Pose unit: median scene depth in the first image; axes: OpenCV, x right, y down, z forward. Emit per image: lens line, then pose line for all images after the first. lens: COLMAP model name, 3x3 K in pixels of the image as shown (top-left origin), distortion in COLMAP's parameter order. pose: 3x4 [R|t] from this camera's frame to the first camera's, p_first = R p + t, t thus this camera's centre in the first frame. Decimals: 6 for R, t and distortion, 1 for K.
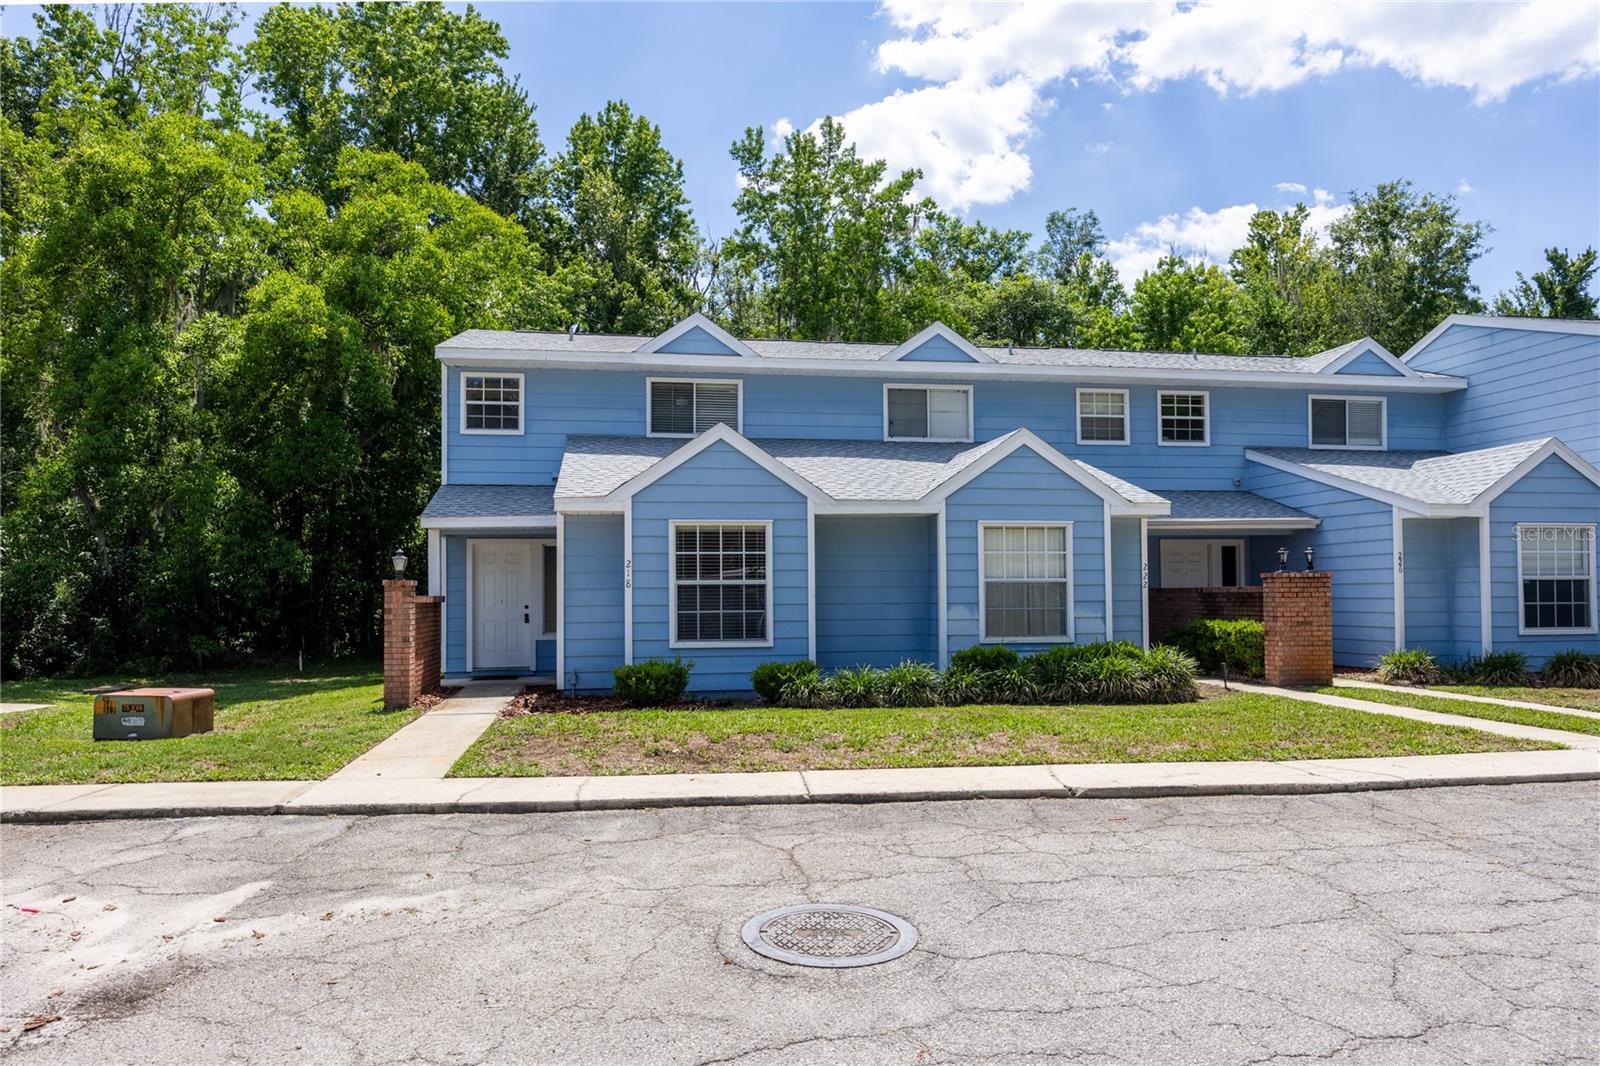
lens RADIAL K [[1016.0, 0, 758.1], [0, 1016.0, 572.0], [0, 0, 1]] dist [-0.009979, 0.005165]
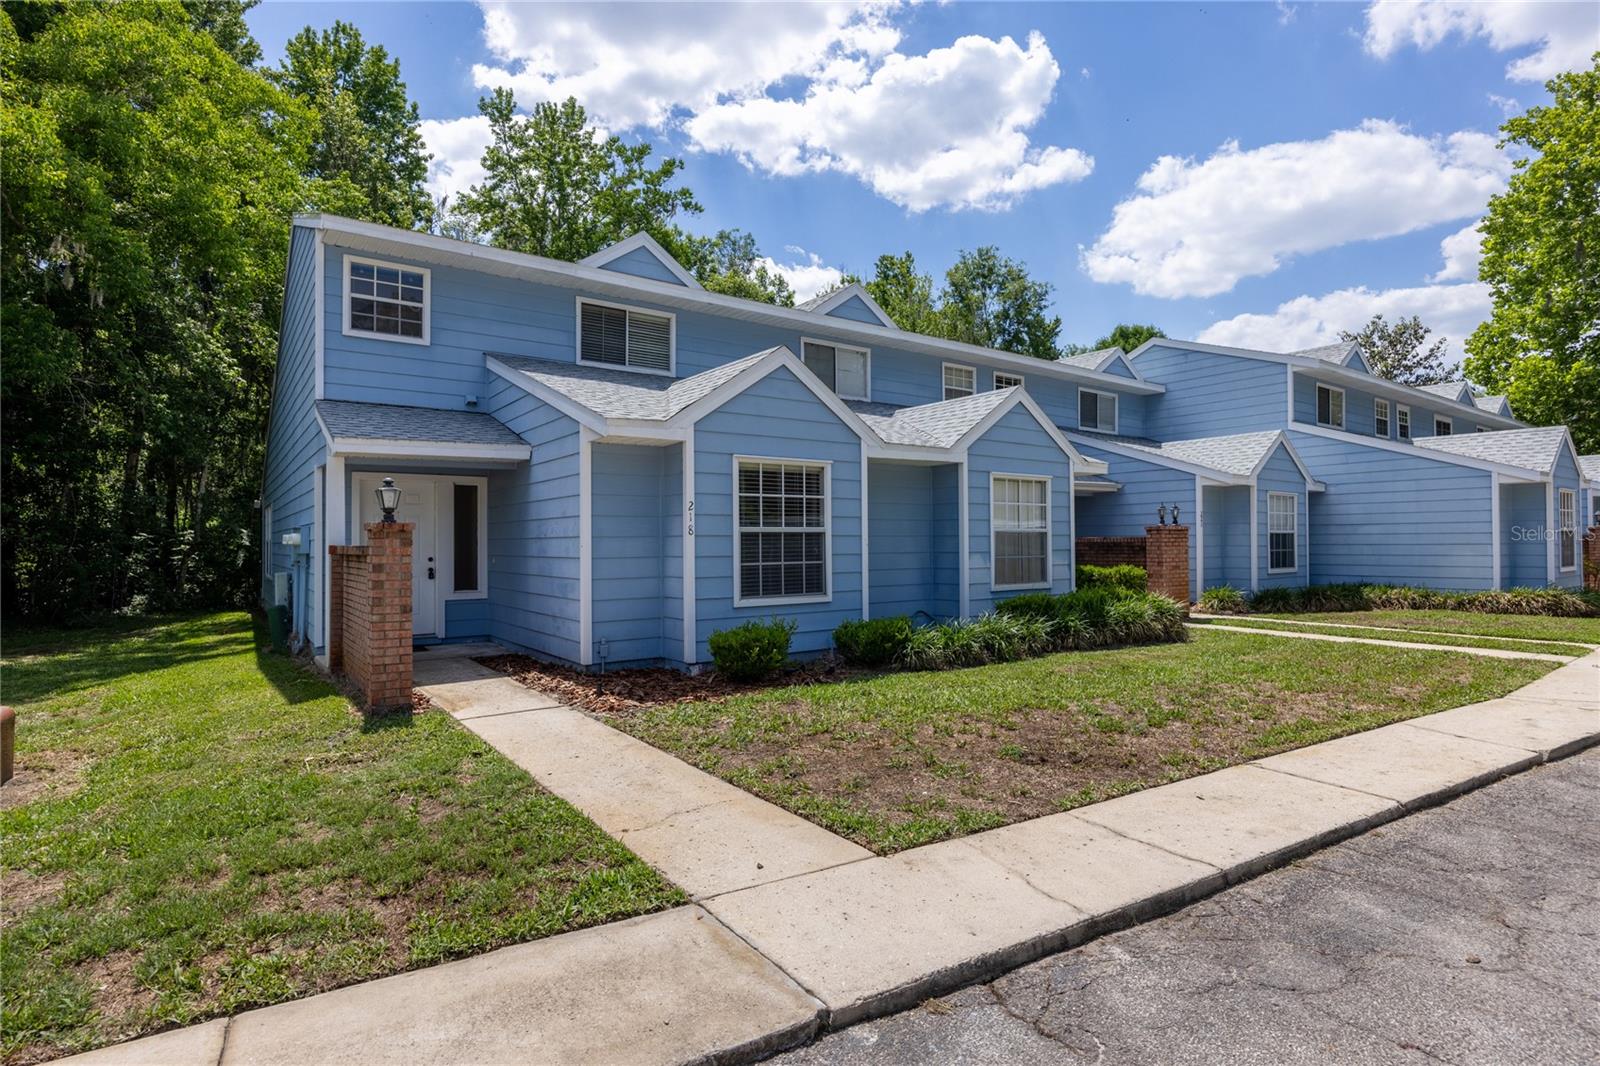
lens RADIAL K [[818.4, 0, 799.4], [0, 818.4, 535.6], [0, 0, 1]] dist [-0.007732, -0.000531]
pose [[0.883617, 0.004973, 0.468183, -0.274429], [-0.009813, 0.999921, 0.007899, 0.007396], [-0.468107, -0.011574, 0.883596, 0.289886]]
